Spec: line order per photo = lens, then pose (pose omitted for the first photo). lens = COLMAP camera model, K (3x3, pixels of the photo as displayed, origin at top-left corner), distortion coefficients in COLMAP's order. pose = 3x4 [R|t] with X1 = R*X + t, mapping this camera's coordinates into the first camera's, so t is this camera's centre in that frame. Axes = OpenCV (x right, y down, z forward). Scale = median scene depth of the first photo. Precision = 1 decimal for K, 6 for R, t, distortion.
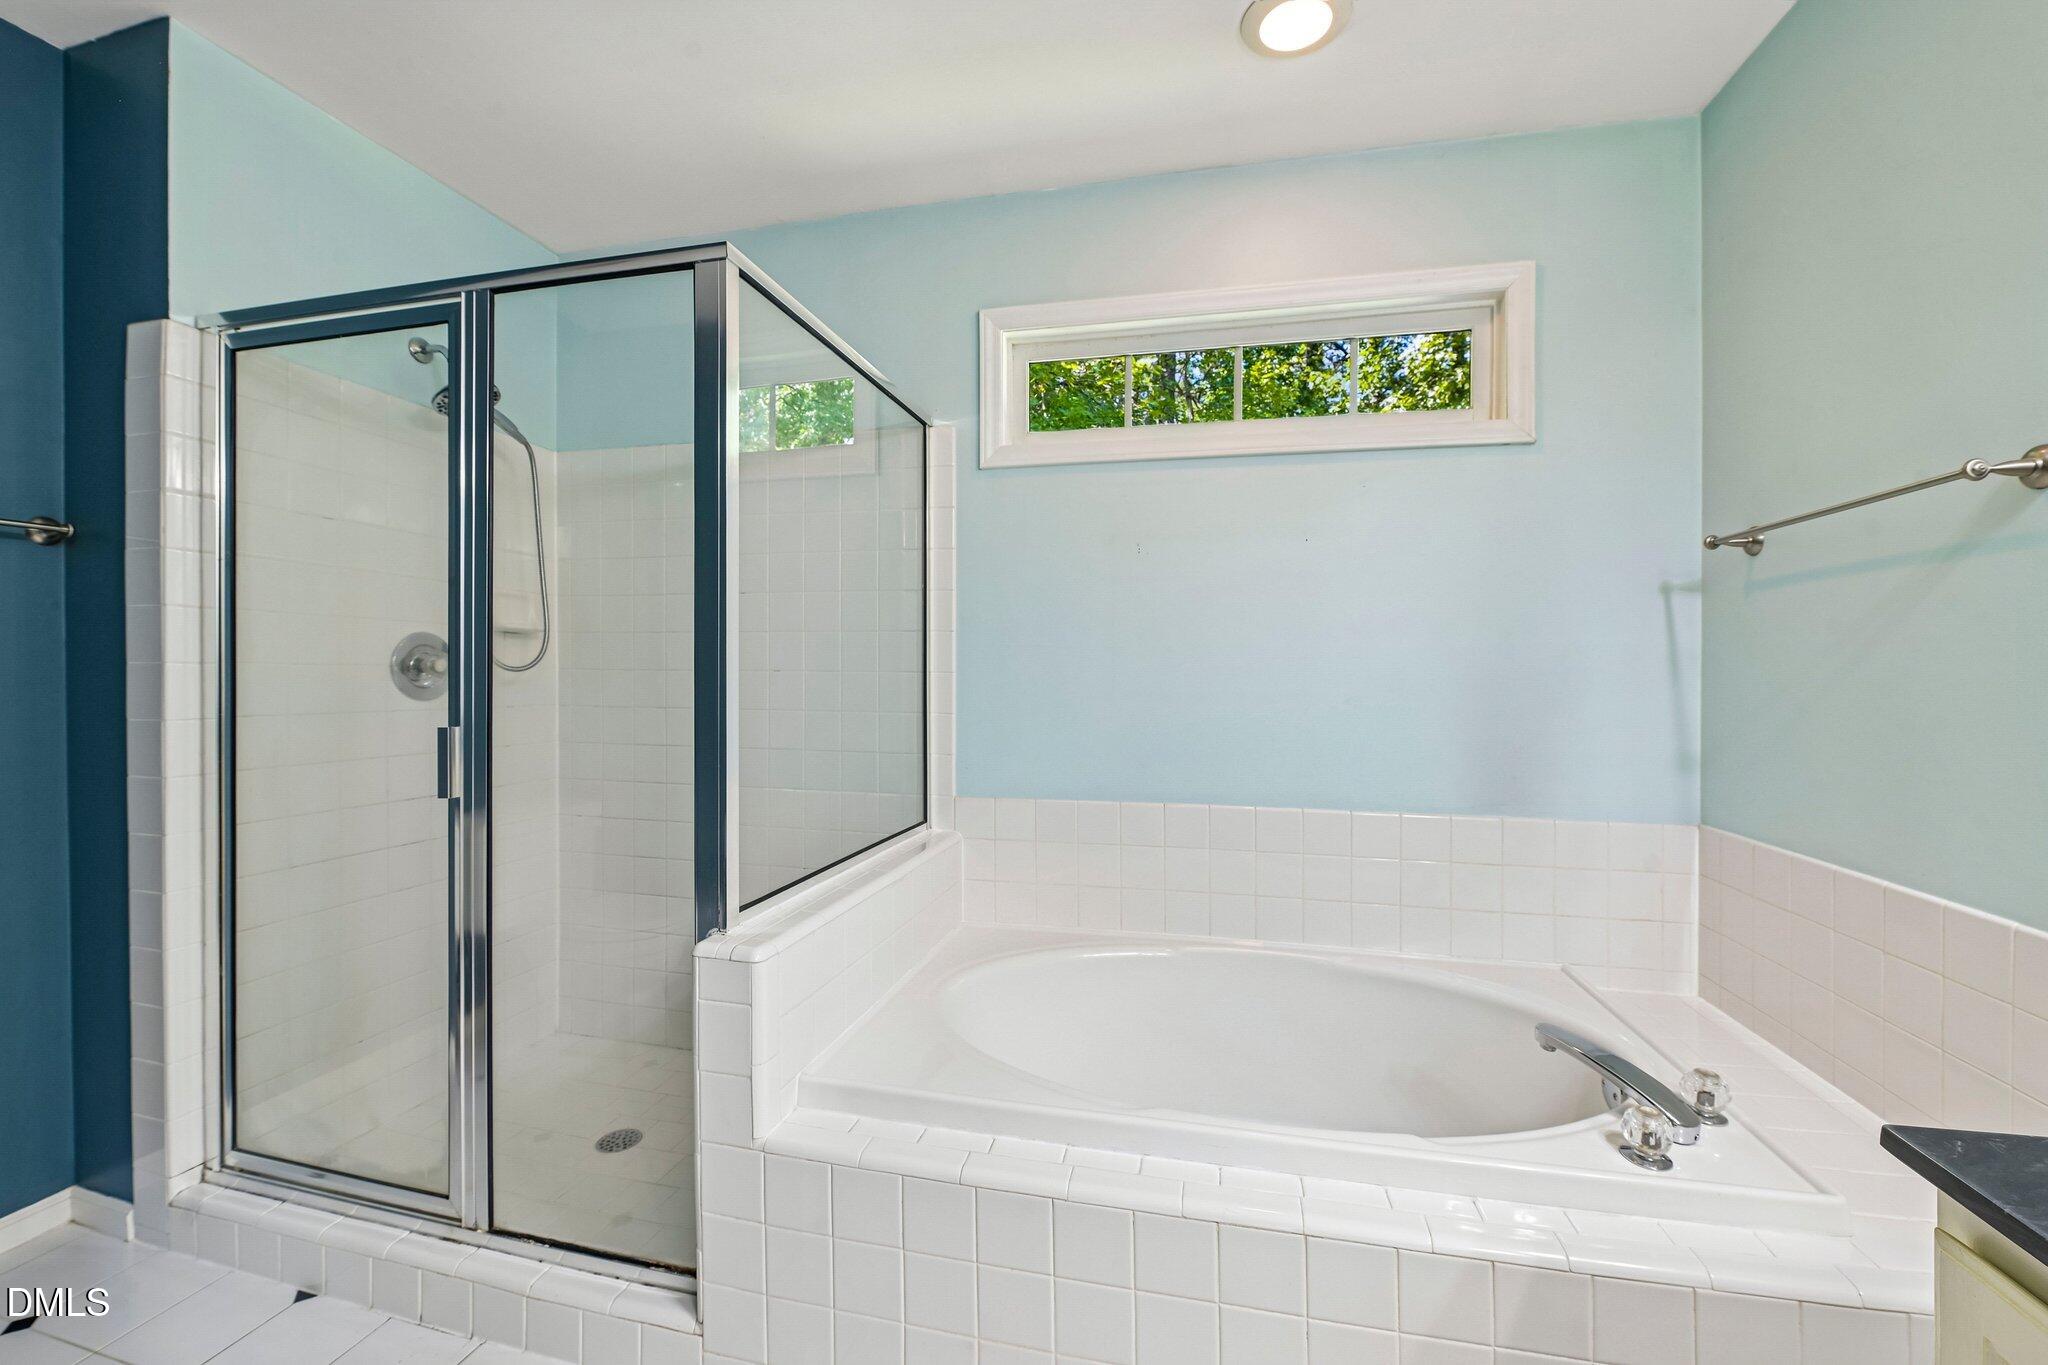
lens RADIAL K [[810.6, 0, 1022.8], [0, 810.6, 685.2], [0, 0, 1]] dist [-0.020977, -0.000740]
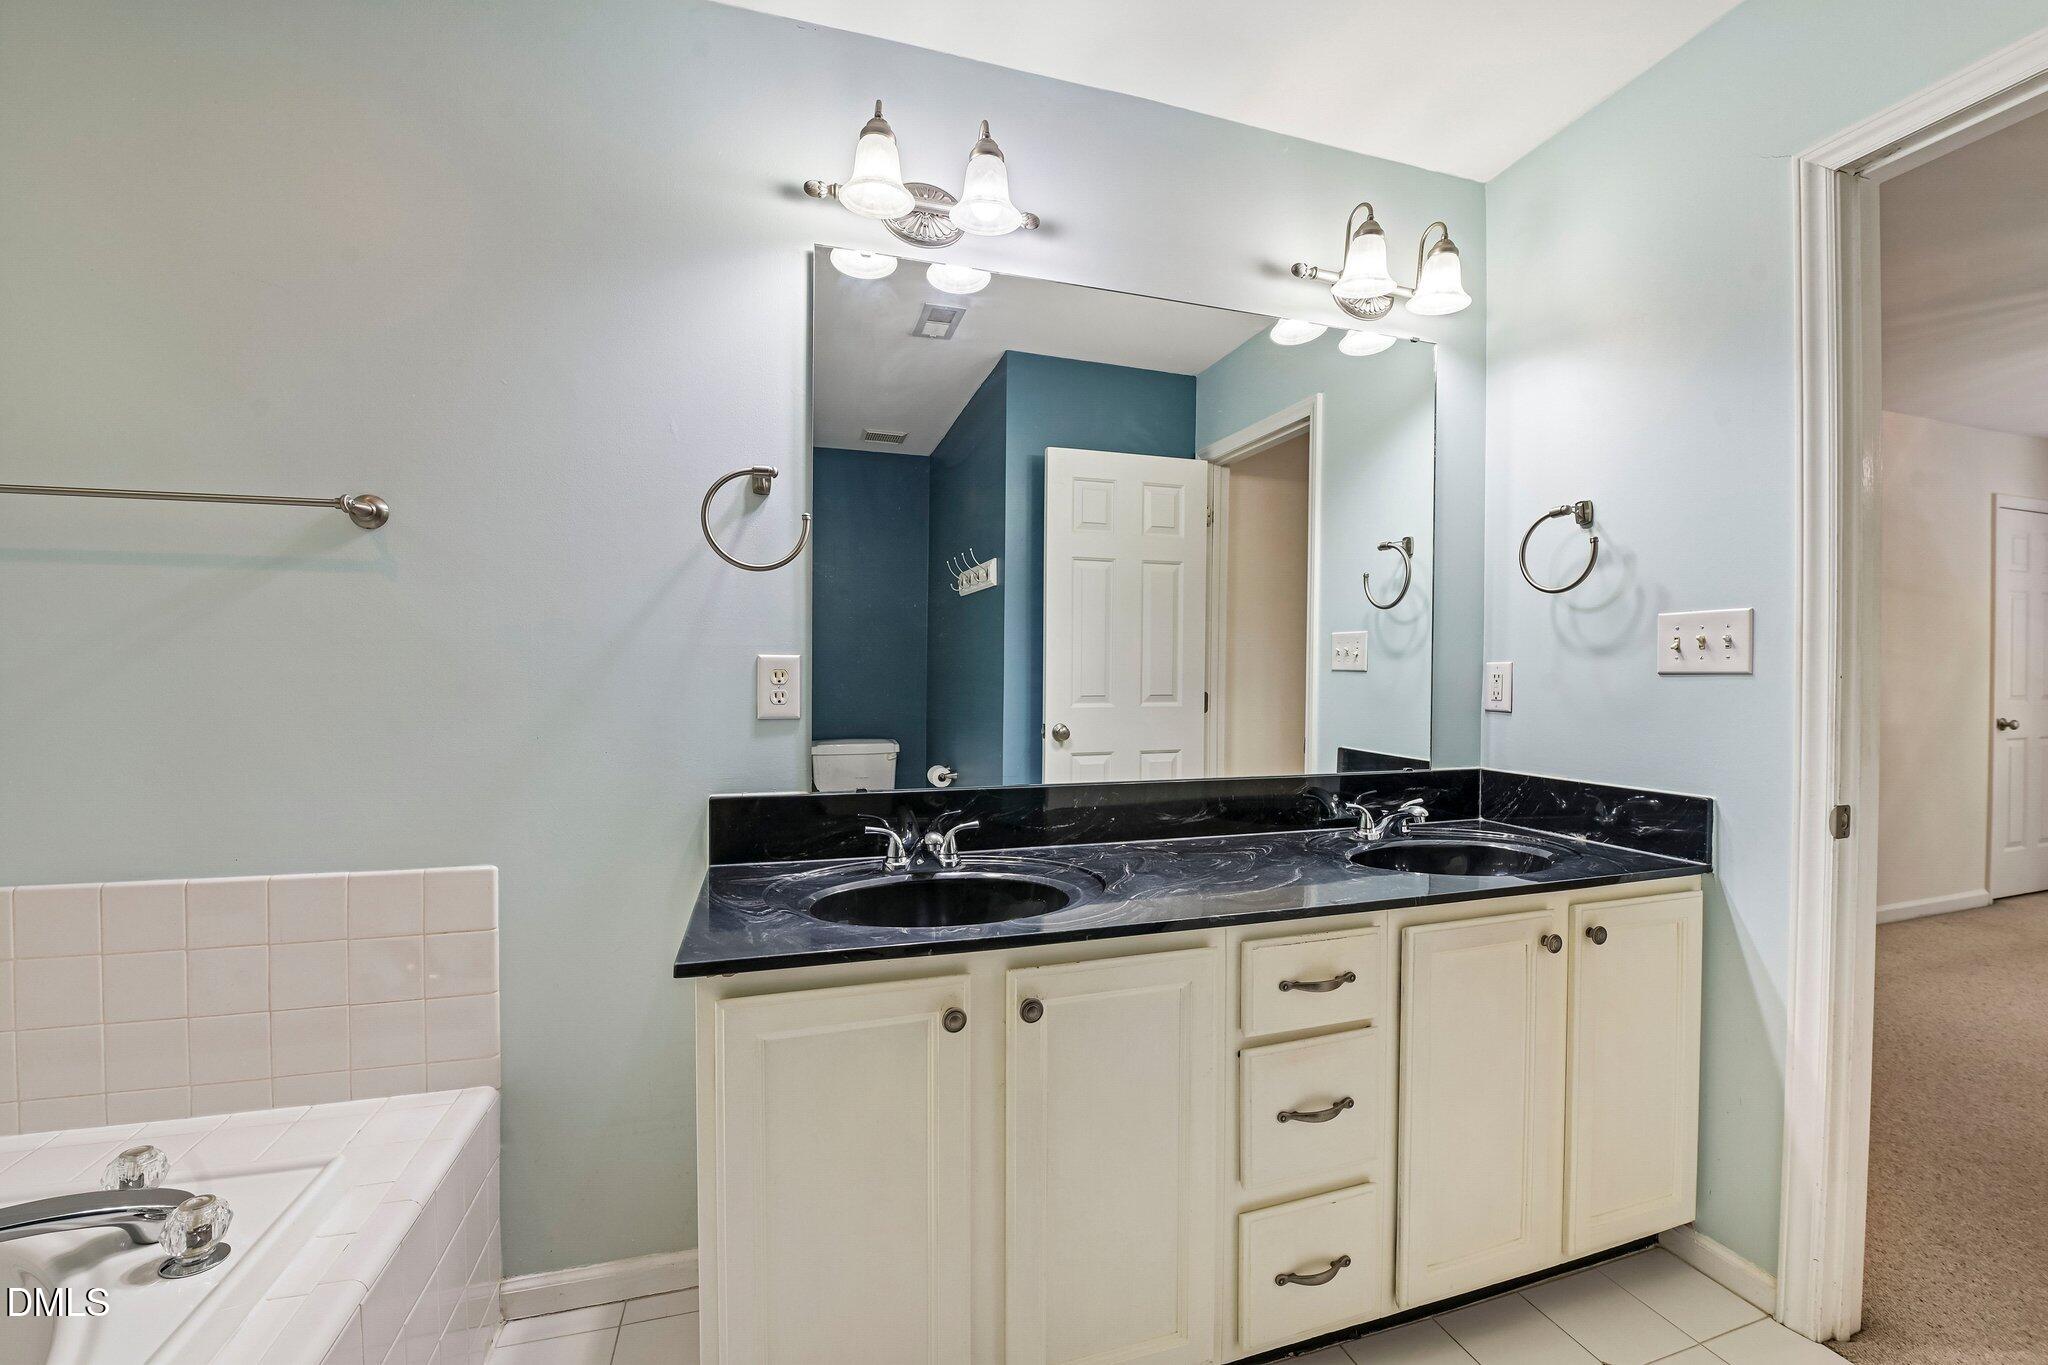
lens RADIAL K [[810.6, 0, 1018.2], [0, 810.6, 676.2], [0, 0, 1]] dist [-0.020977, -0.000740]
pose [[-0.509140, 0.002831, 0.860679, -0.310512], [0.006070, 0.999982, 0.000302, -0.001423], [-0.860662, 0.005378, -0.509148, 0.625916]]
